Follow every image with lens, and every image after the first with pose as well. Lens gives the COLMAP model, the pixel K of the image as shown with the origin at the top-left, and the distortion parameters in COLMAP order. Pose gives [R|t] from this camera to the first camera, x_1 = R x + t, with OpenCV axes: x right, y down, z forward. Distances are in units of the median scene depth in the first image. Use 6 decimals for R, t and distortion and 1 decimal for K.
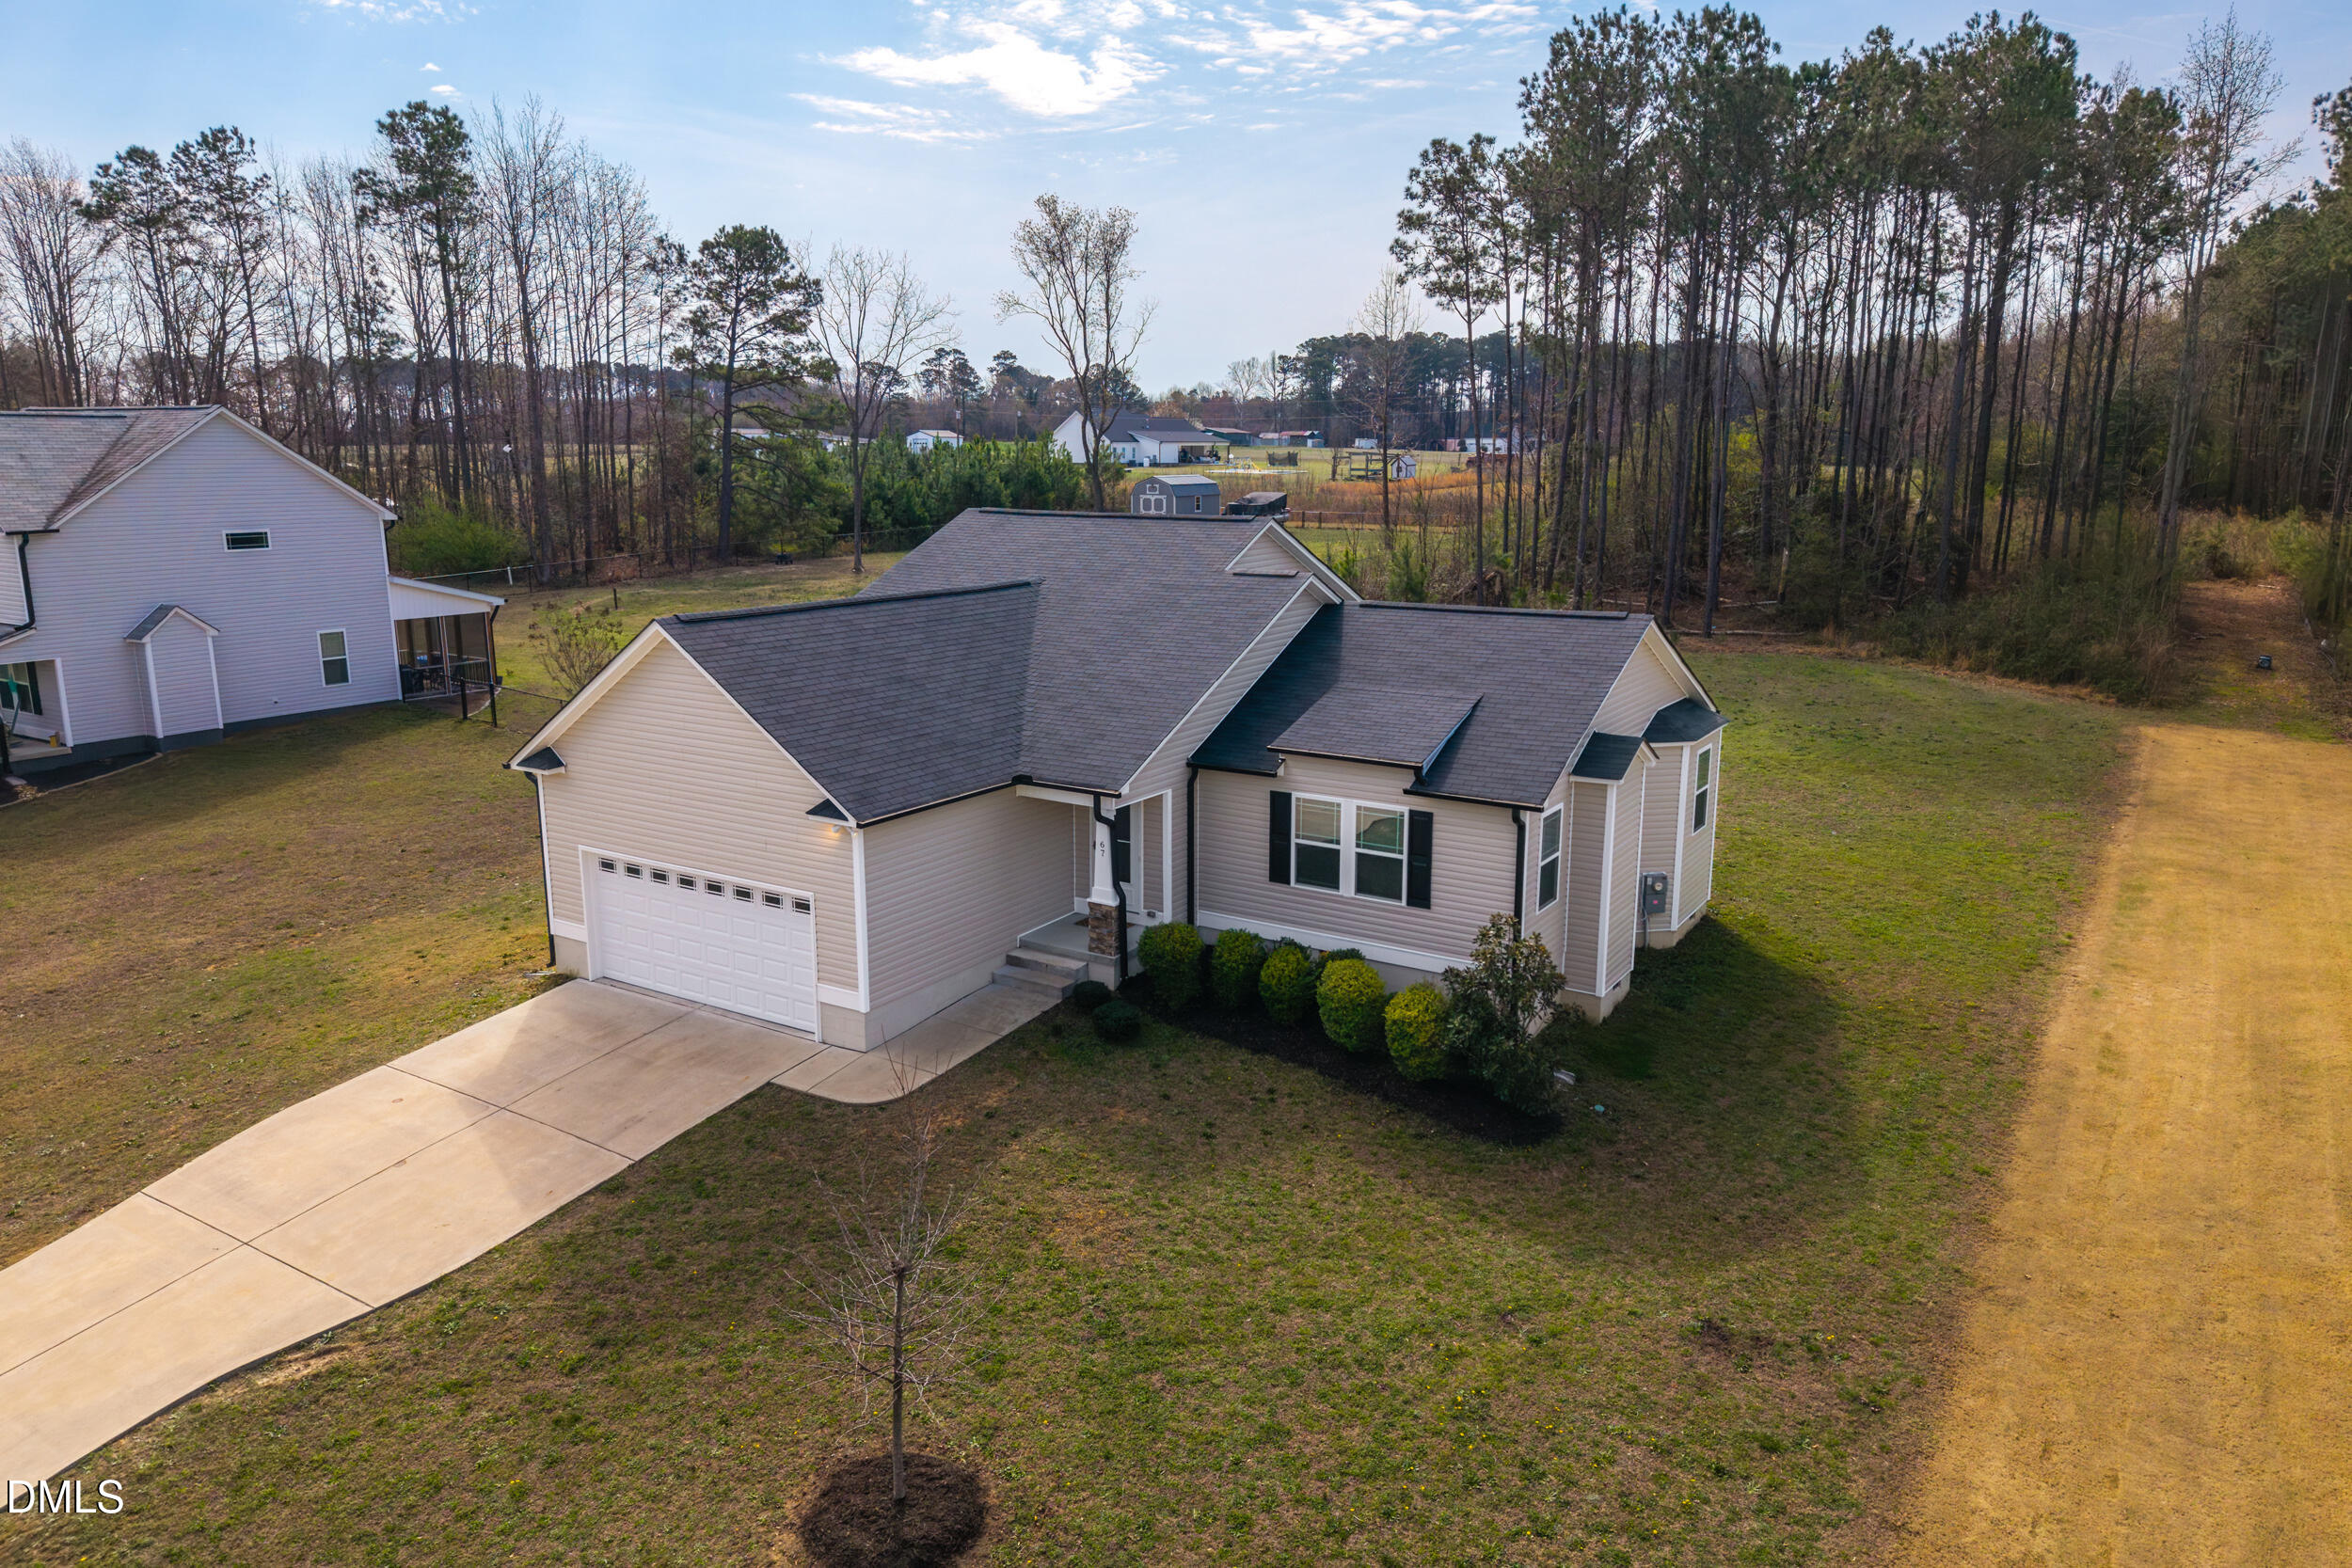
lens RADIAL K [[1568.8, 0, 1176.0], [0, 1568.8, 784.0], [0, 0, 1]] dist [0.059496, -0.074232]
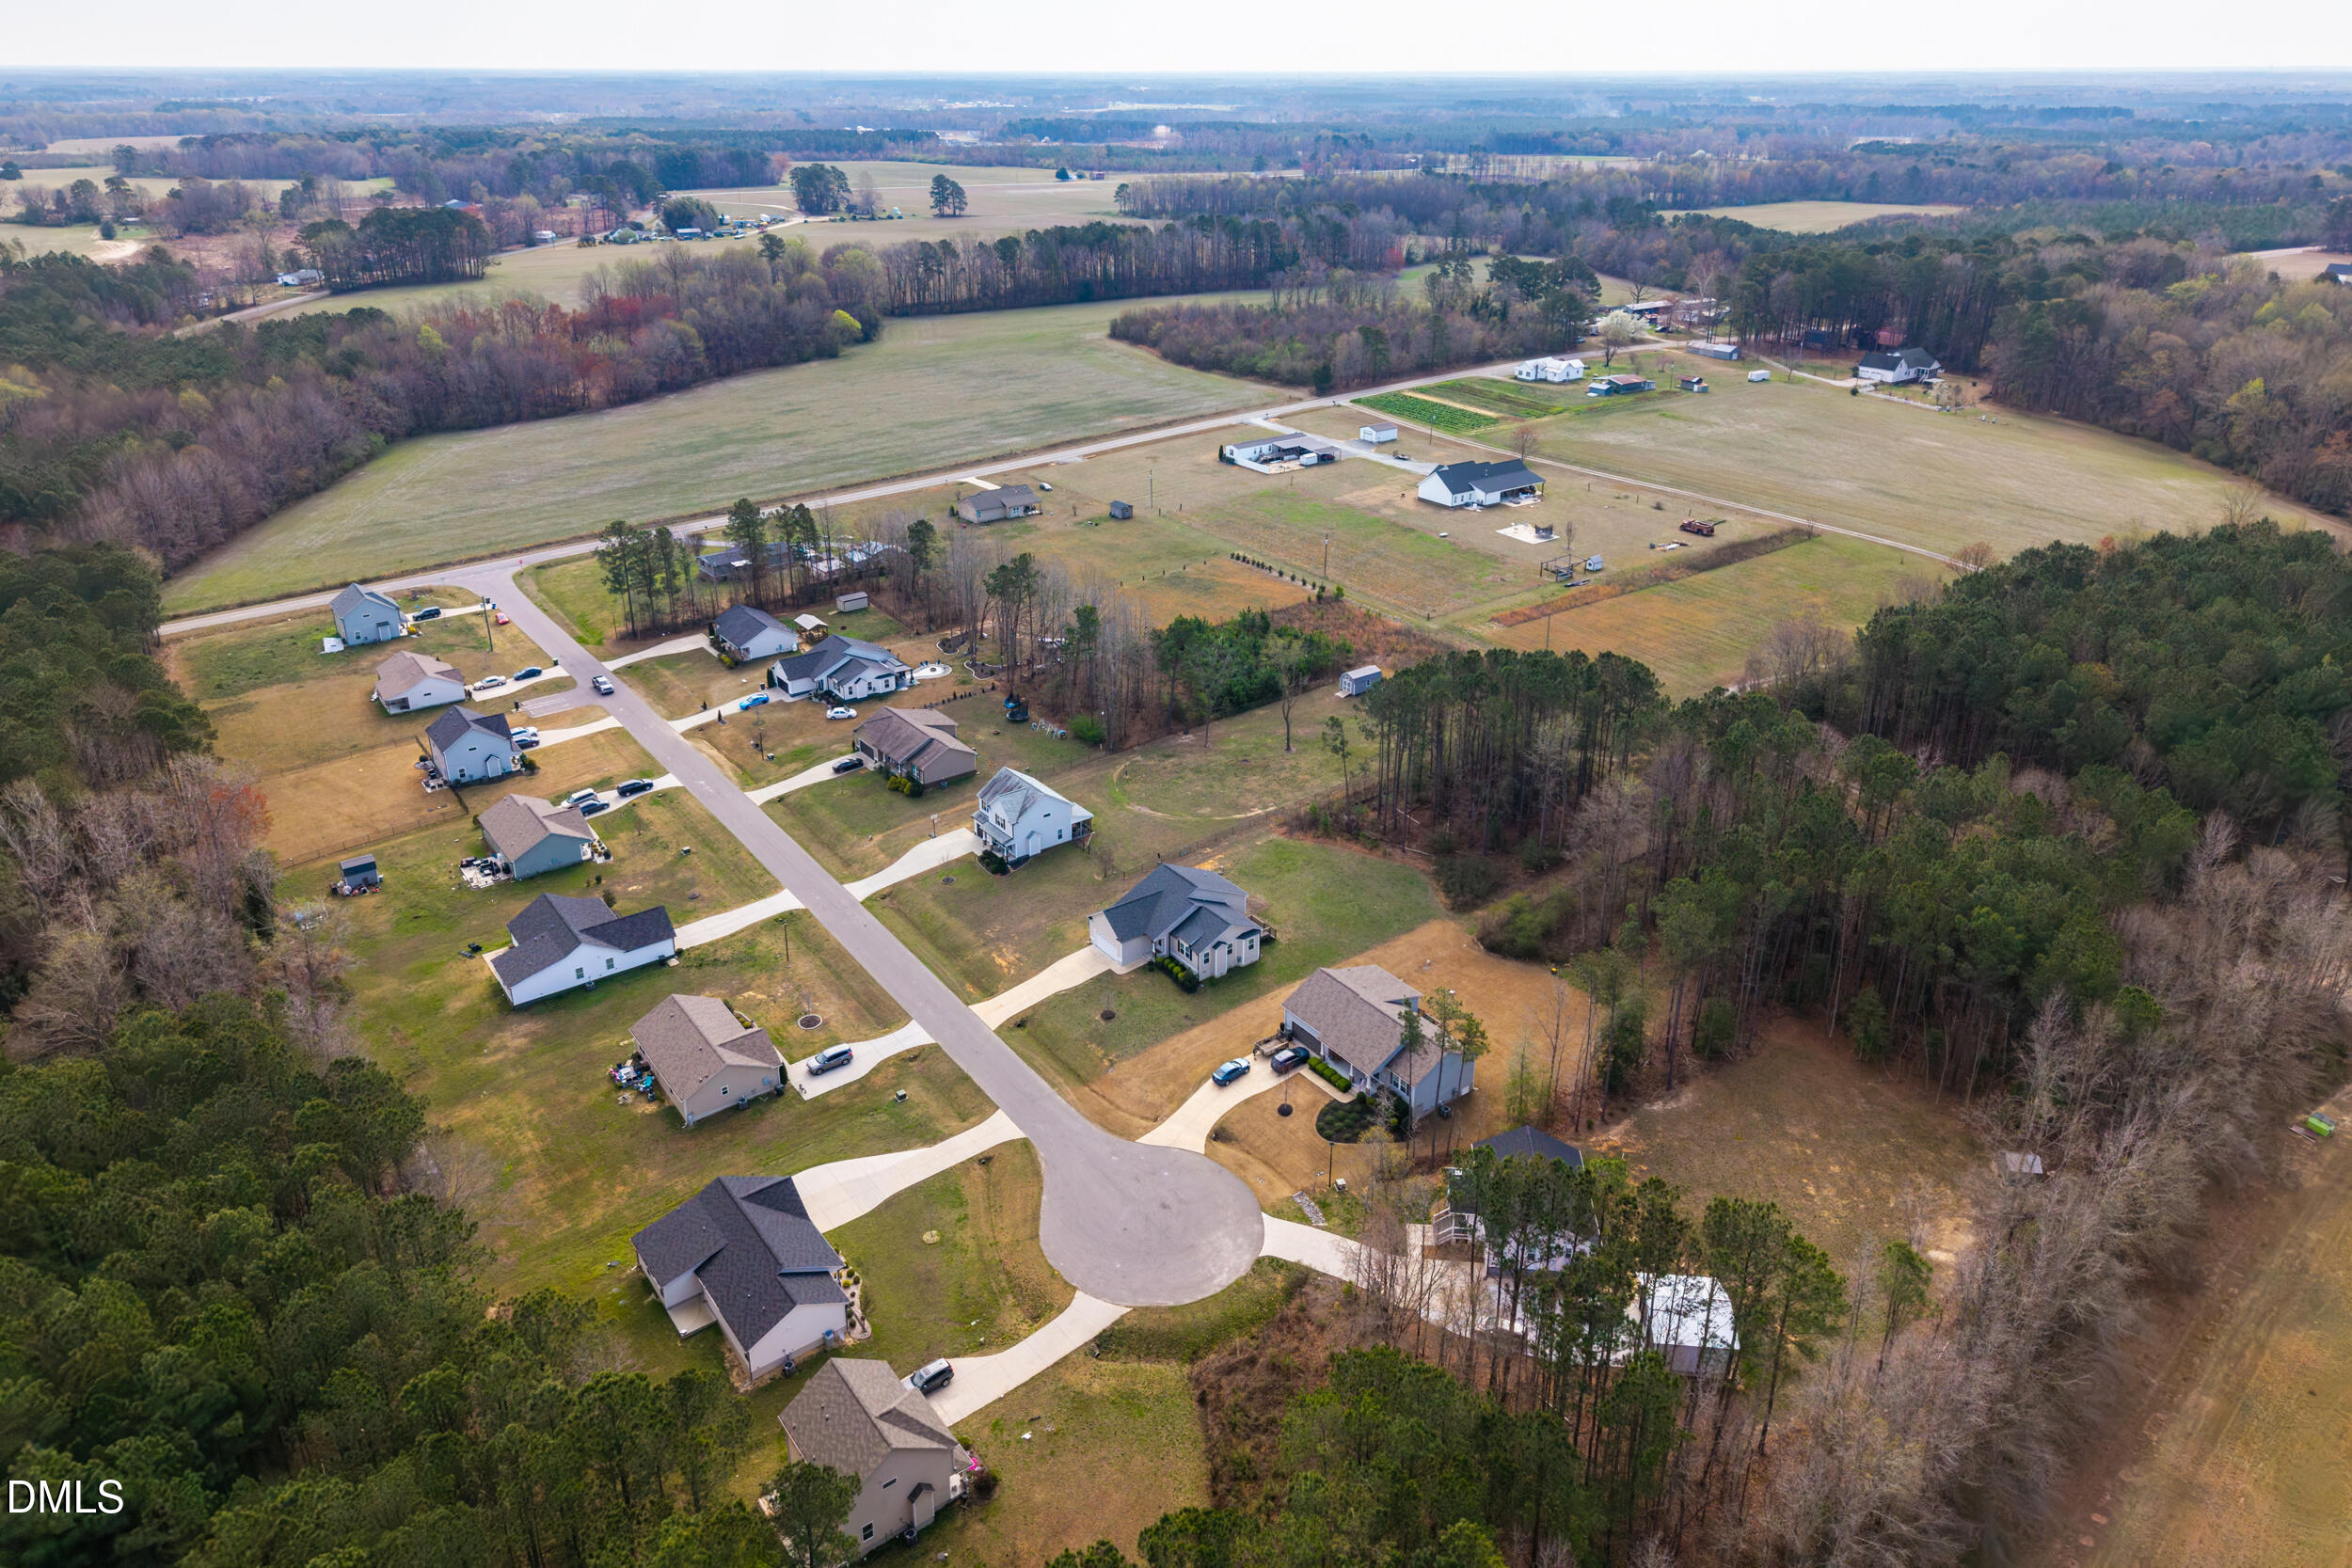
lens RADIAL K [[1496.7, 0, 1176.0], [0, 1496.7, 784.0], [0, 0, 1]] dist [-0.004821, -0.002287]
pose [[0.928089, 0.161185, -0.335663, 2.563021], [-0.078970, 0.966150, 0.245597, -2.719676], [0.363888, -0.201429, 0.909402, -5.881137]]
